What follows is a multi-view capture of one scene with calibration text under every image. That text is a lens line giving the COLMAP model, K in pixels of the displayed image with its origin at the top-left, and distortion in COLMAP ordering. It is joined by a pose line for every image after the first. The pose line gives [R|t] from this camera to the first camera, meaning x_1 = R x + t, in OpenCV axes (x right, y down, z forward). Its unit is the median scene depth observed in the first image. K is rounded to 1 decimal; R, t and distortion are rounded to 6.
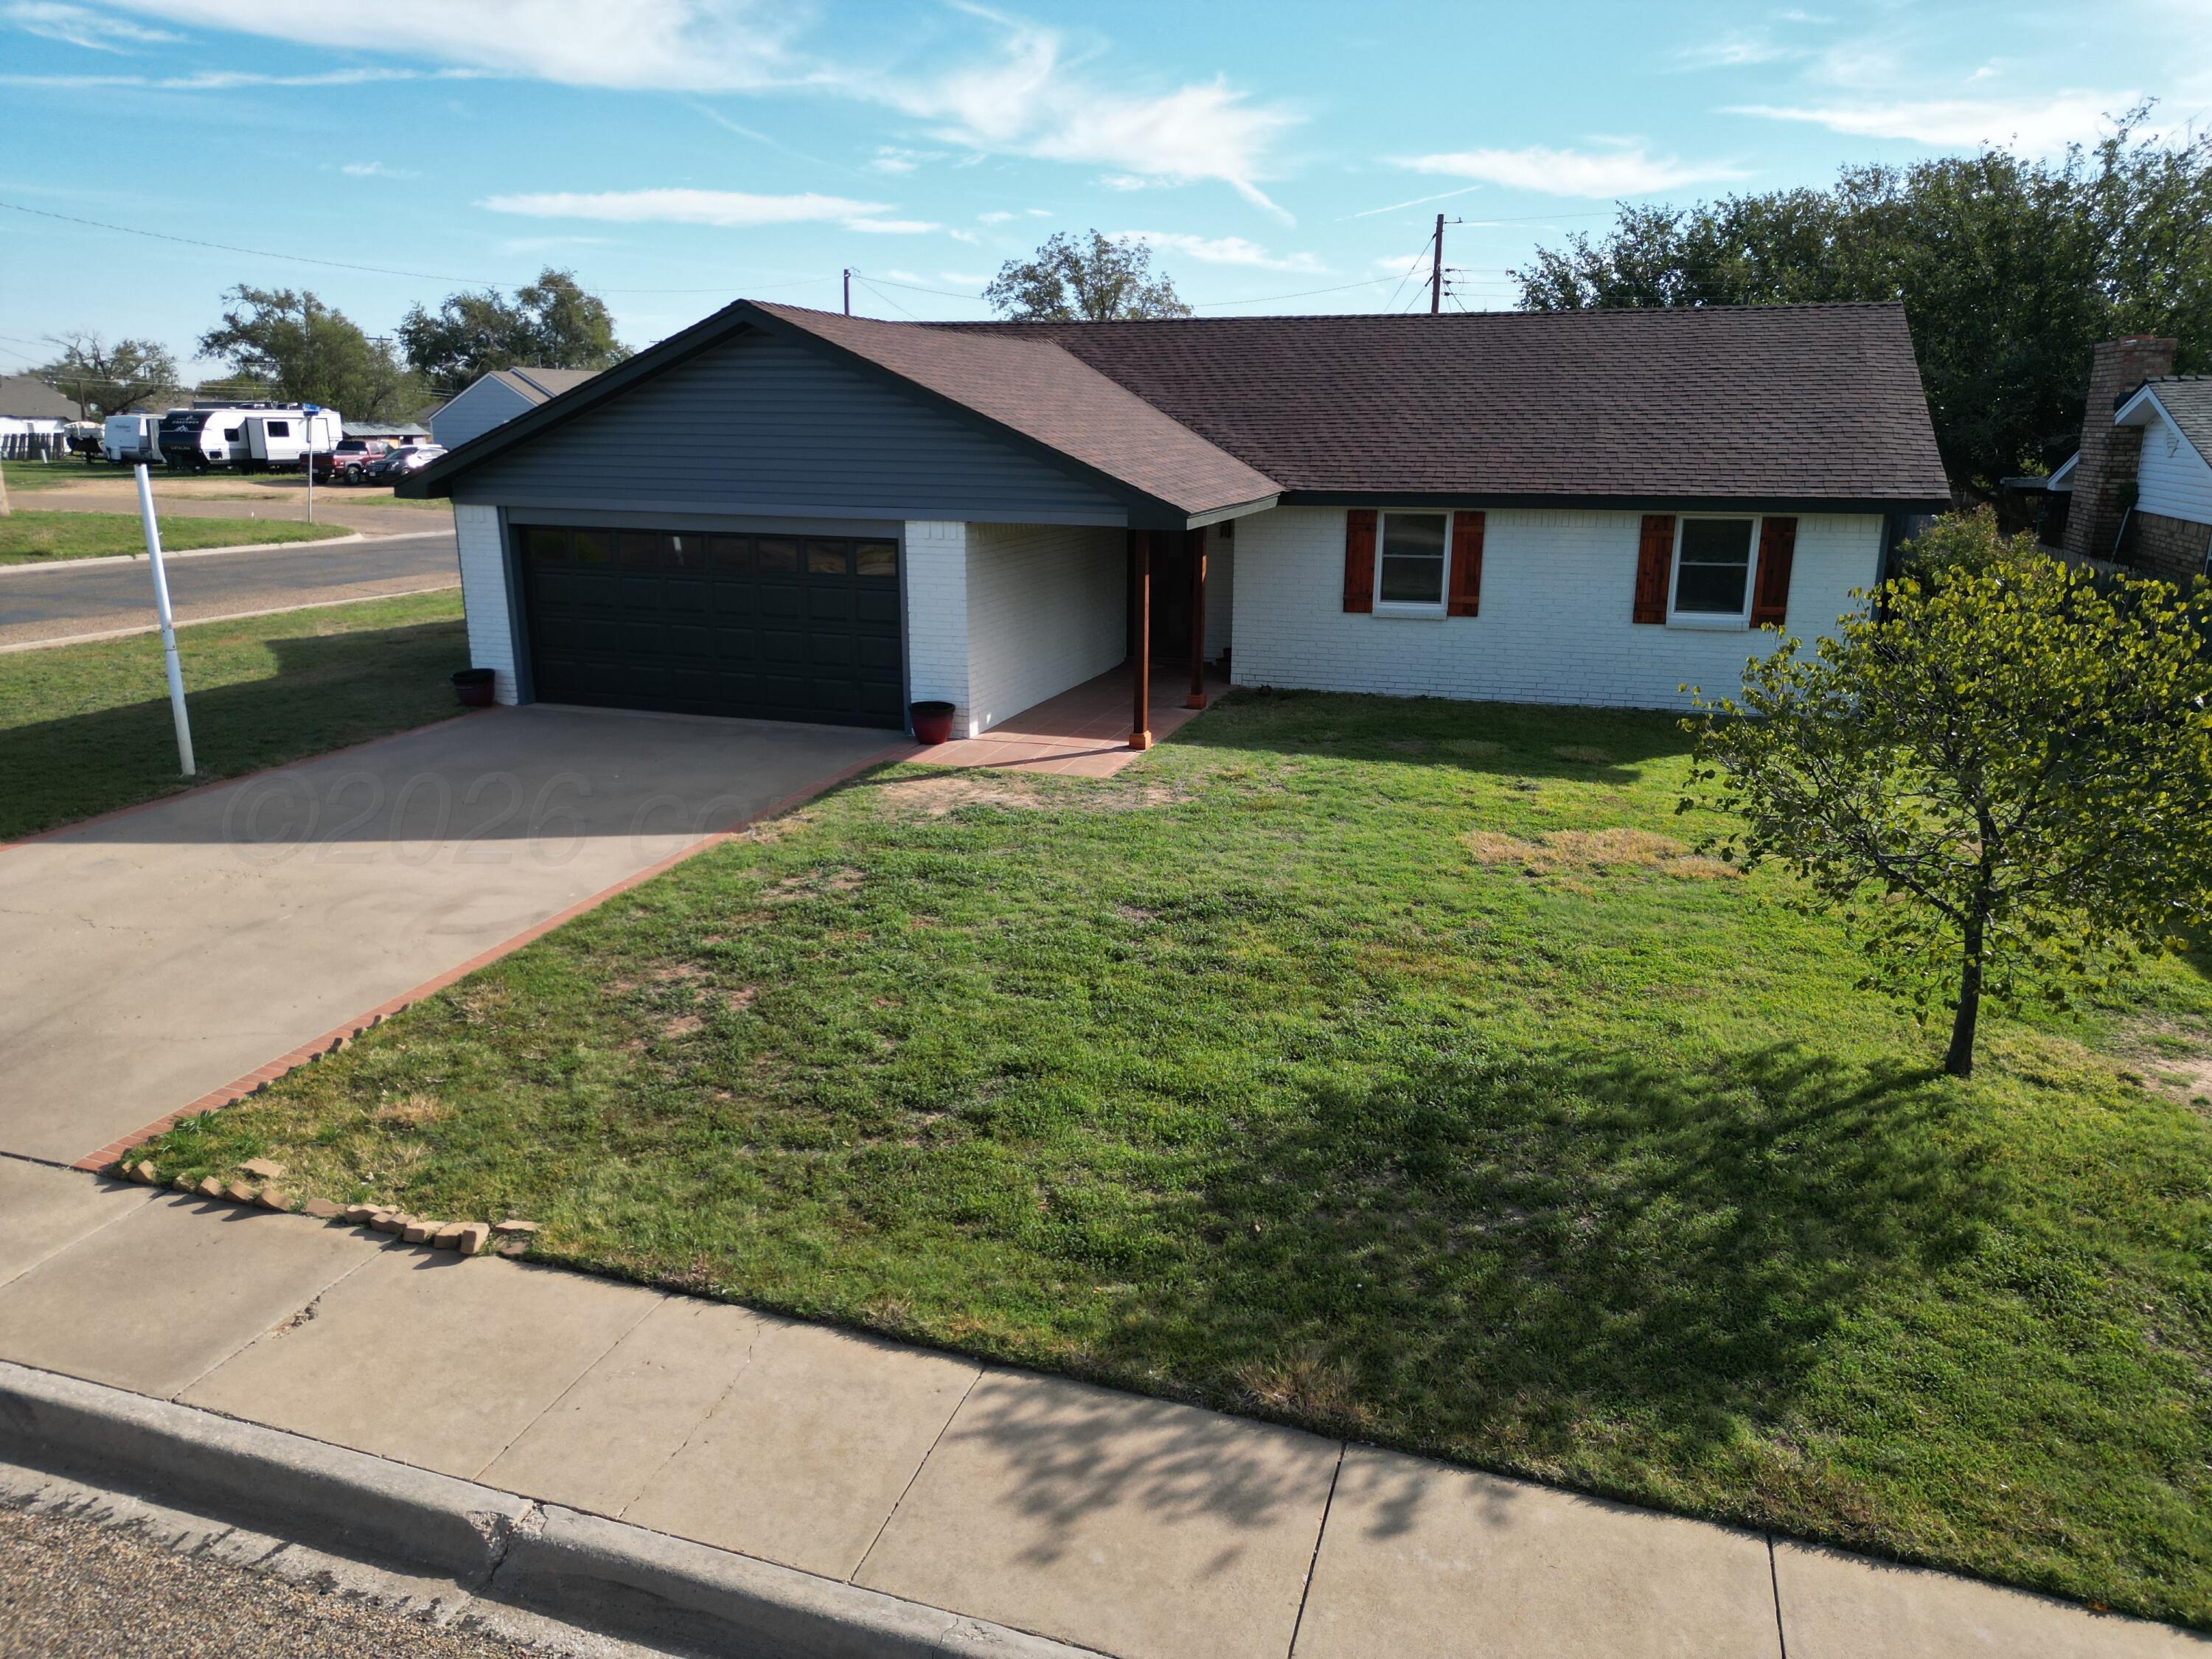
lens RADIAL K [[1540.1, 0, 1106.0], [0, 1540.1, 829.5], [0, 0, 1]] dist [0.029262, -0.003825]
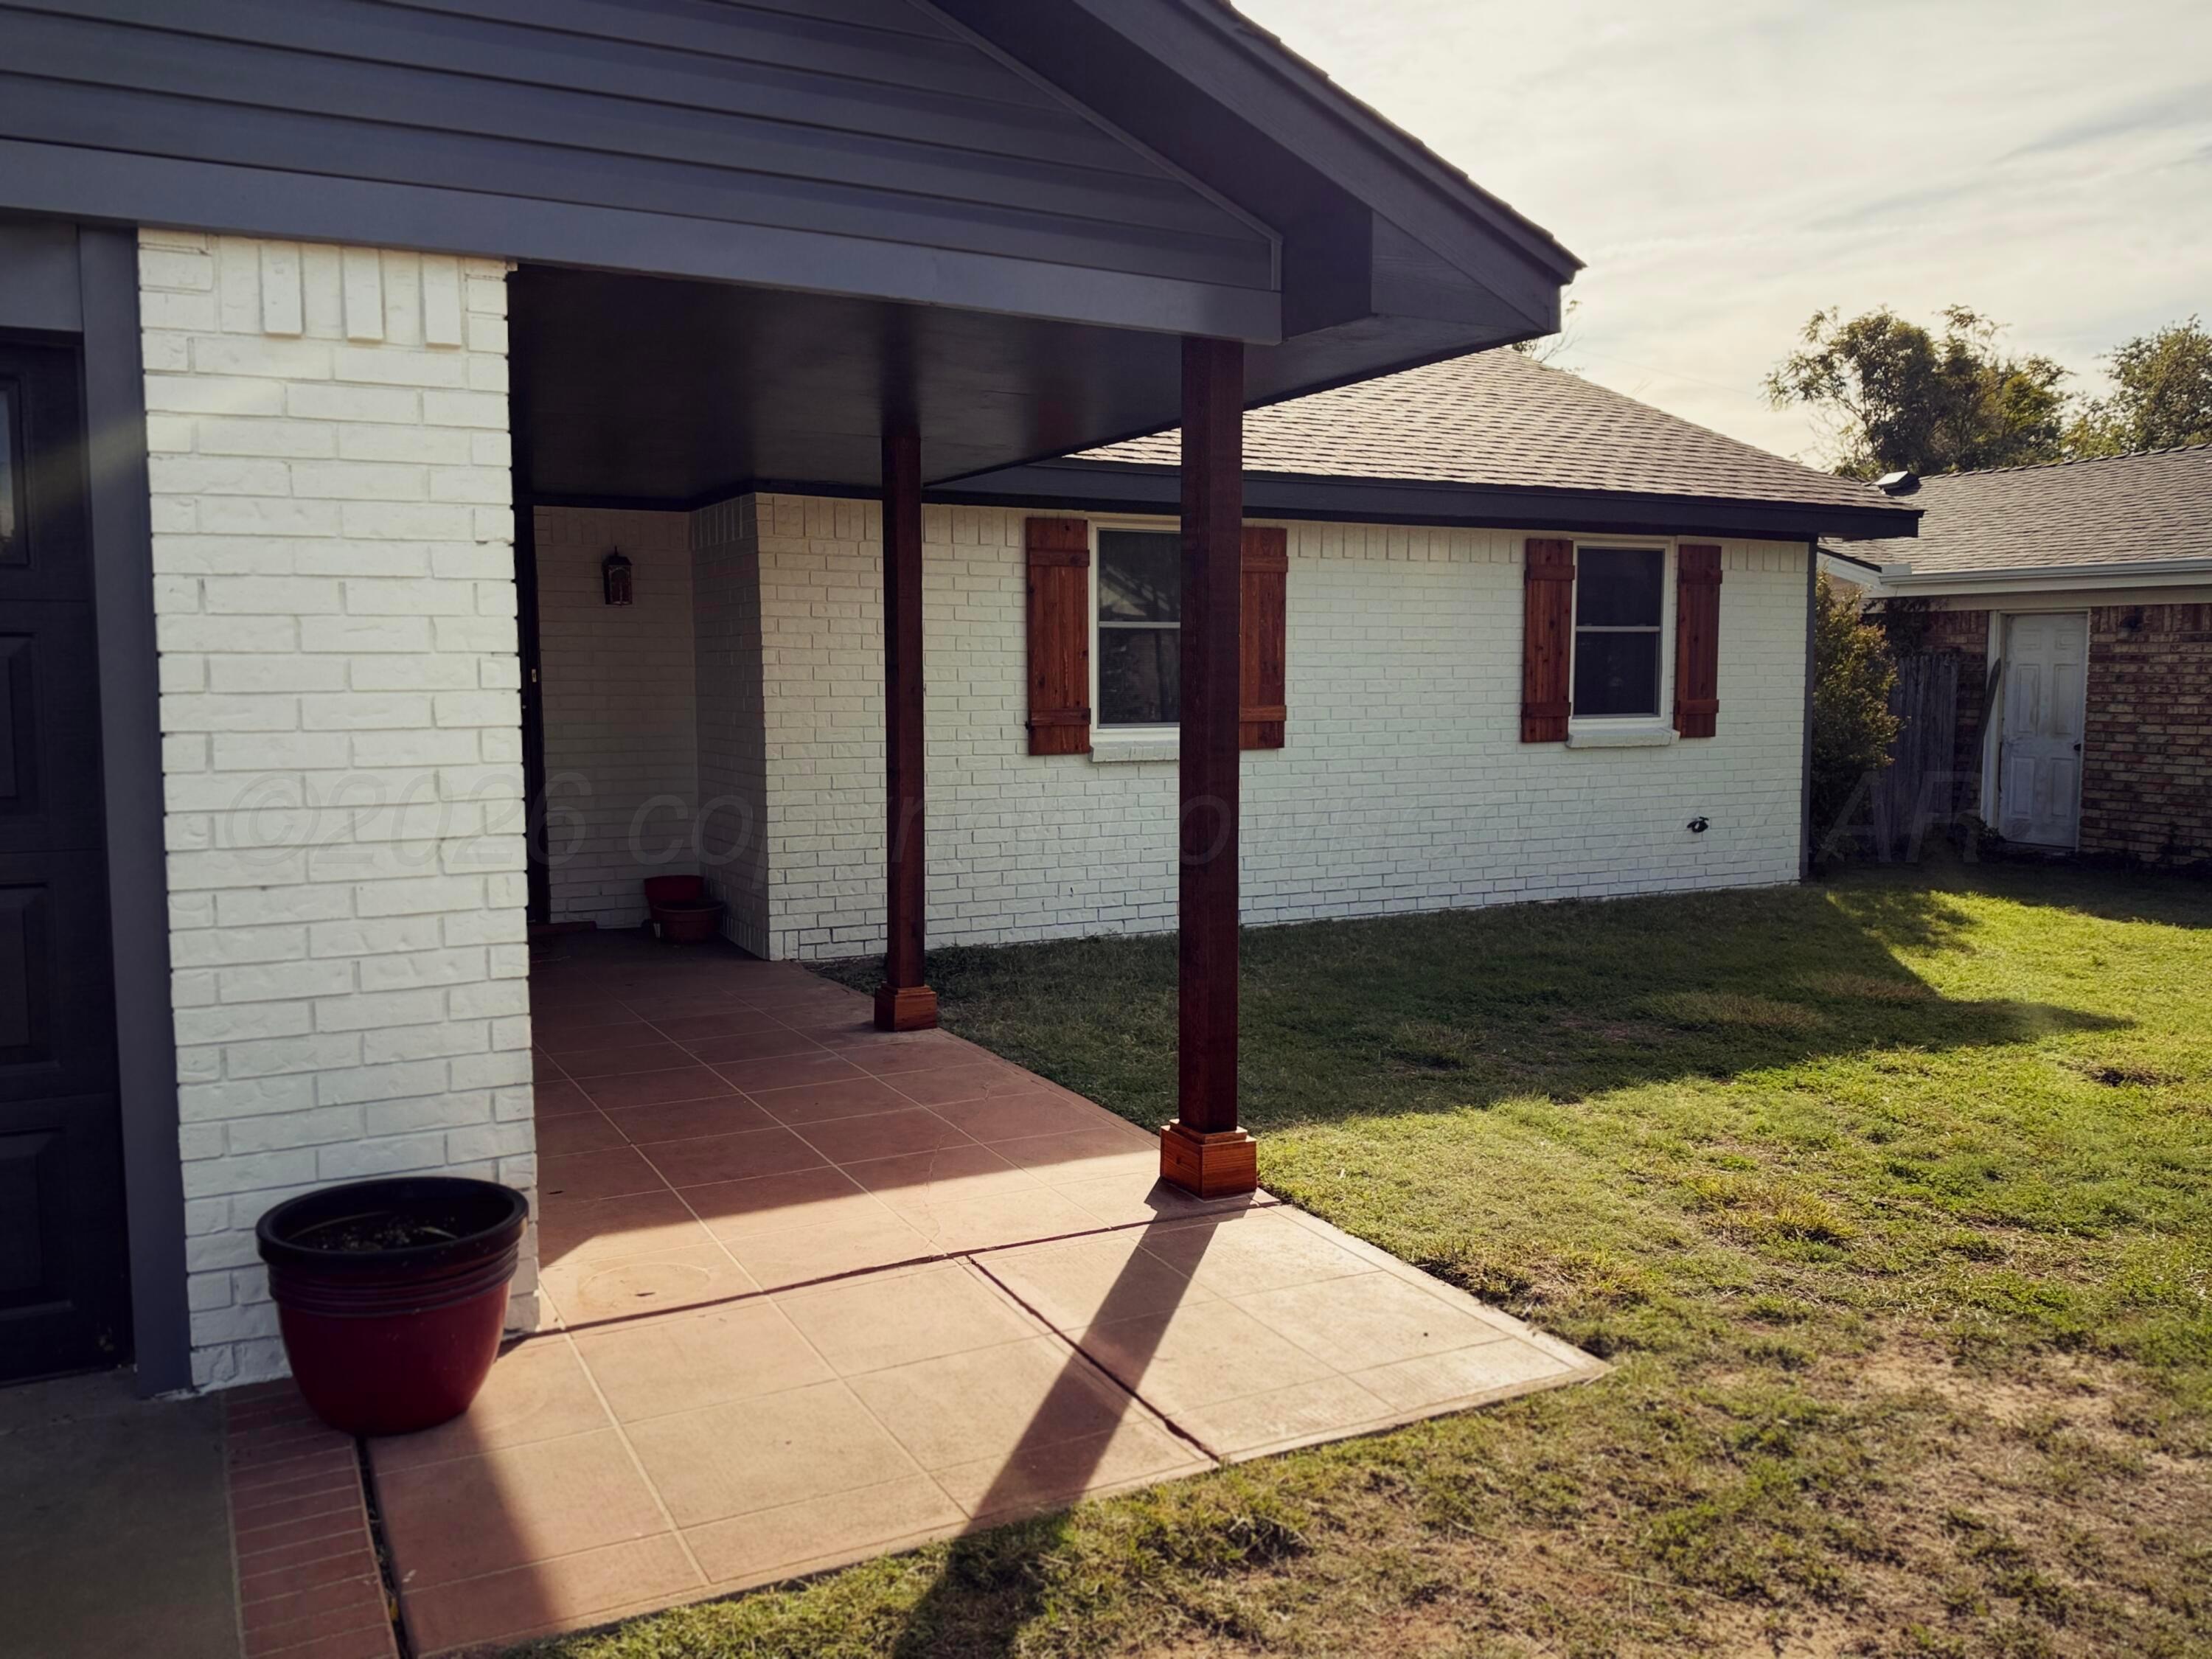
lens RADIAL K [[1689.5, 0, 1069.9], [0, 1689.5, 826.1], [0, 0, 1]] dist [0.103727, -0.144507]
pose [[0.707087, -0.068121, 0.703837, -0.180739], [0.185922, 0.978238, -0.092101, -0.082466], [-0.682247, 0.195982, 0.704365, 0.715368]]
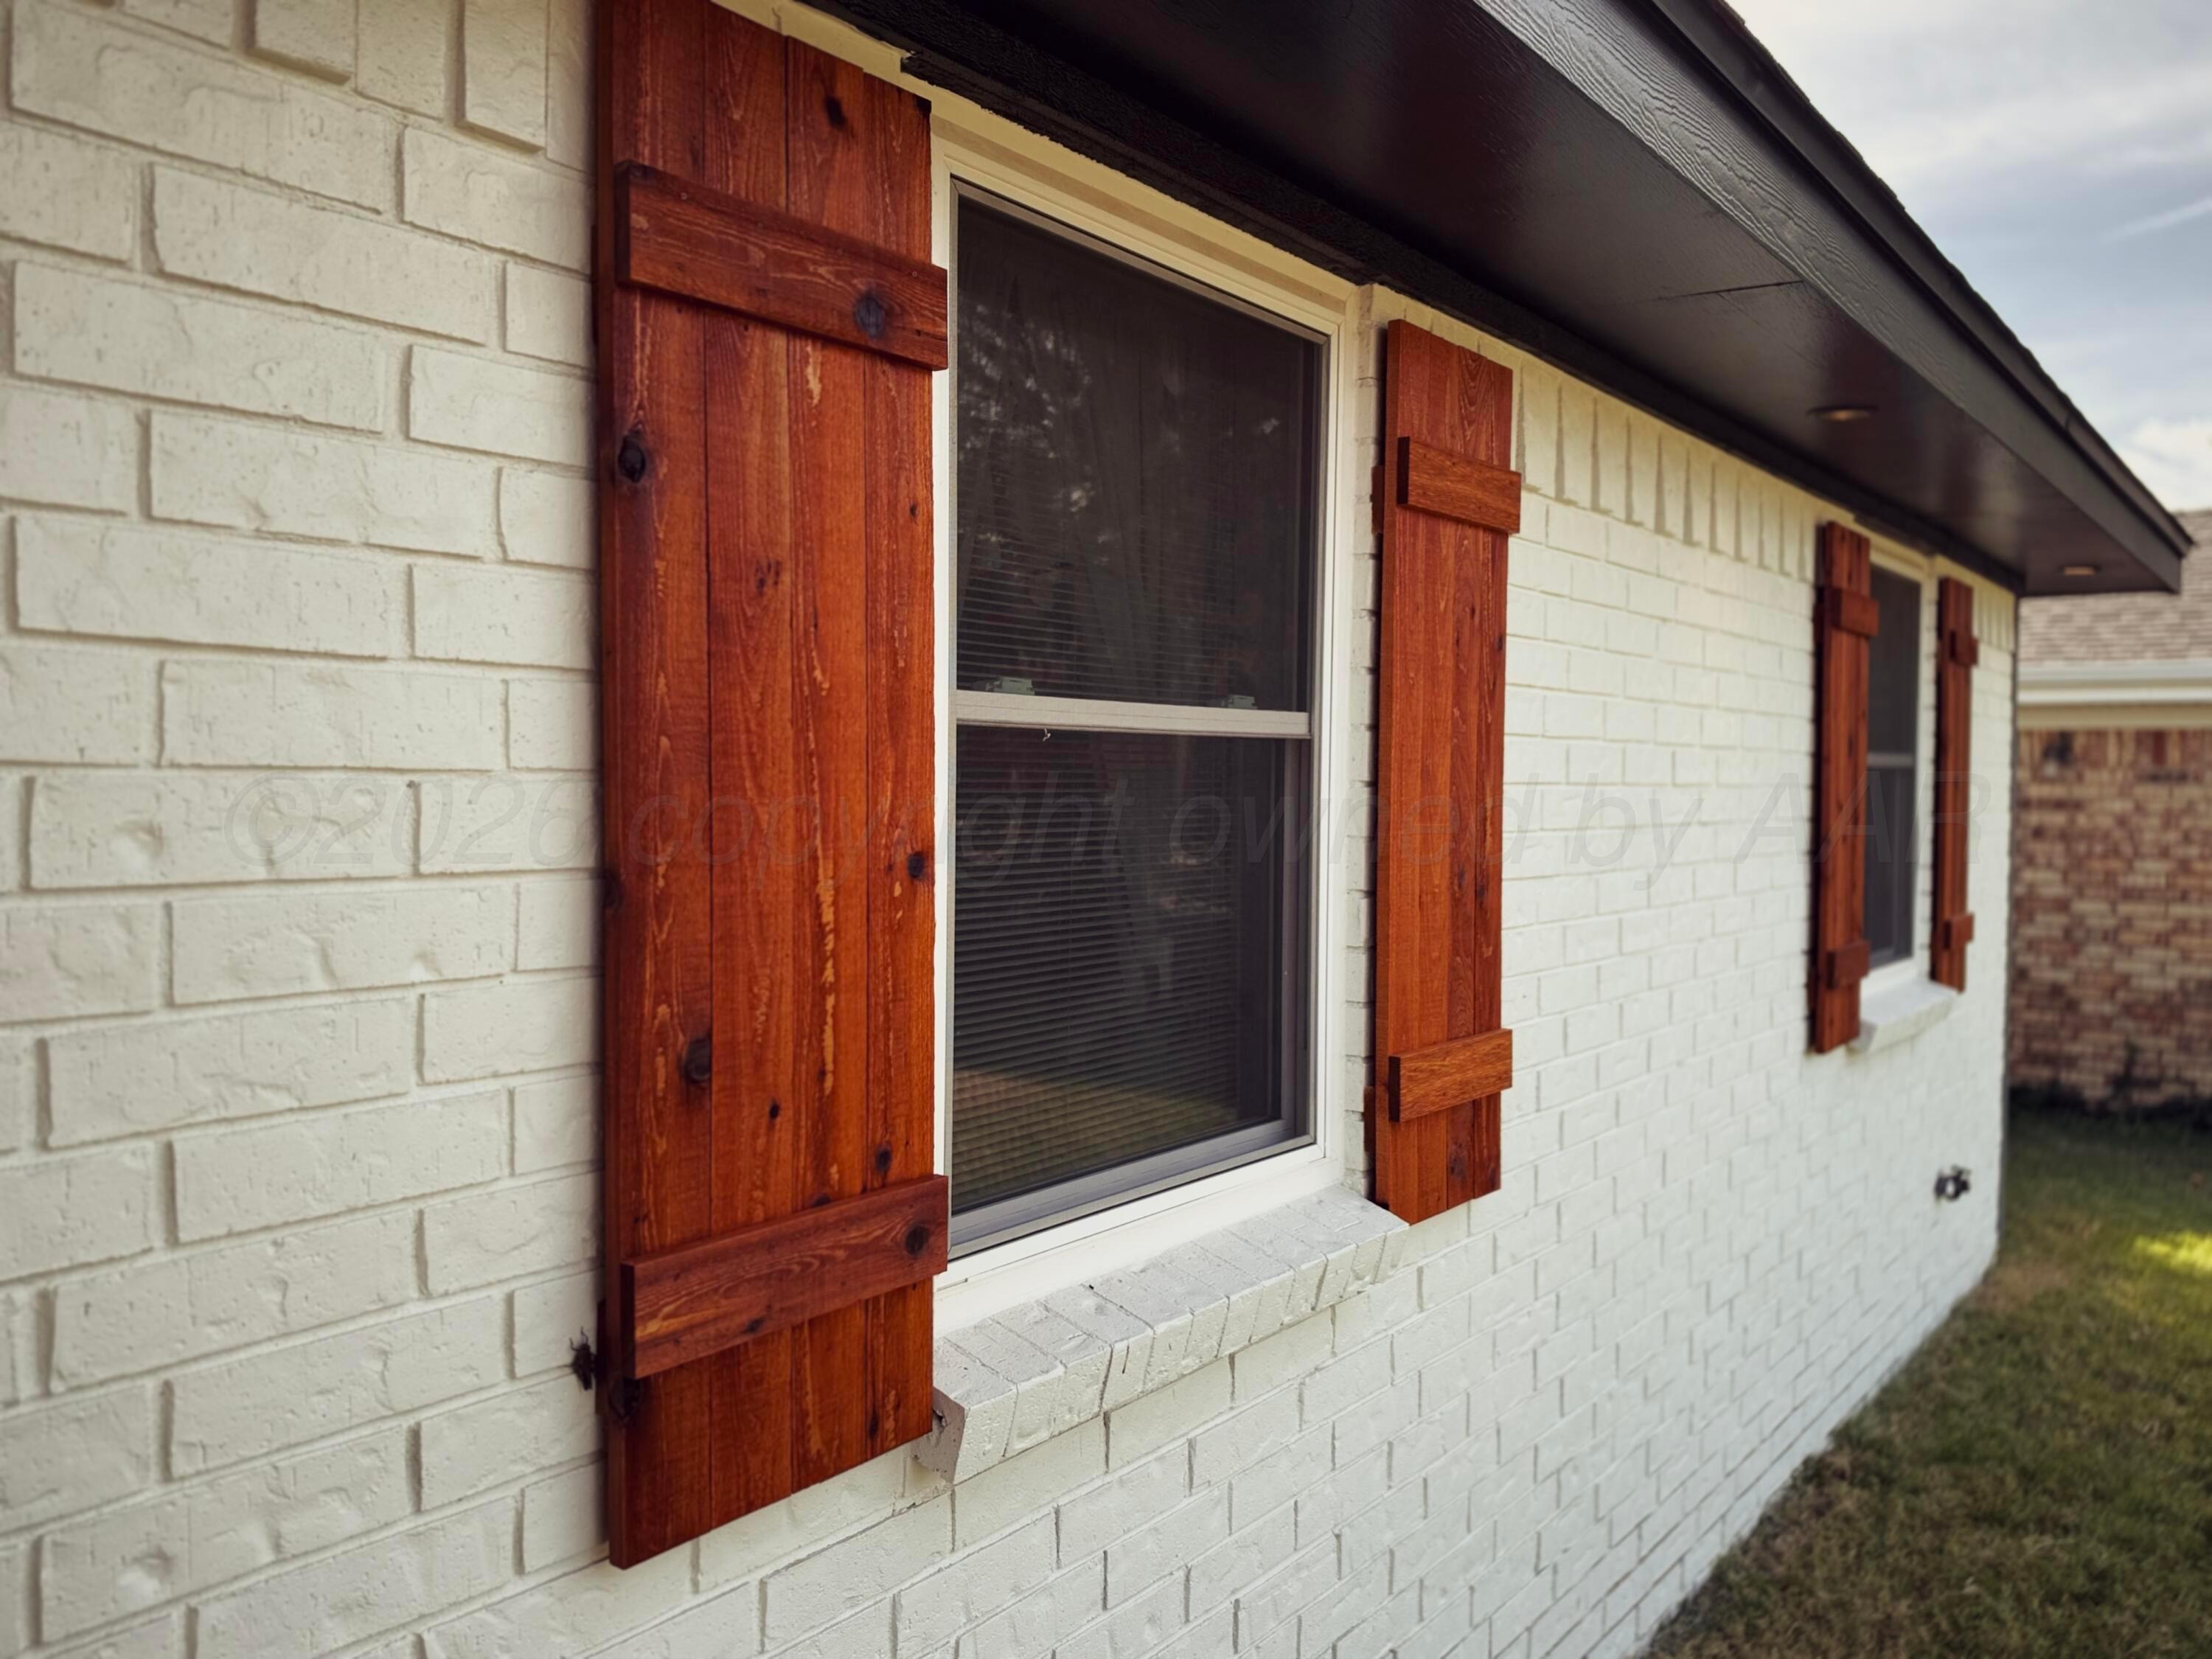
lens RADIAL K [[1729.7, 0, 1106.0], [0, 1729.7, 829.5], [0, 0, 1]] dist [0.076831, -0.152929]
pose [[0.330975, -0.029129, 0.943190, 0.101069], [0.233925, 0.970857, -0.052104, -0.173908], [-0.914185, 0.237881, 0.328144, 1.020068]]
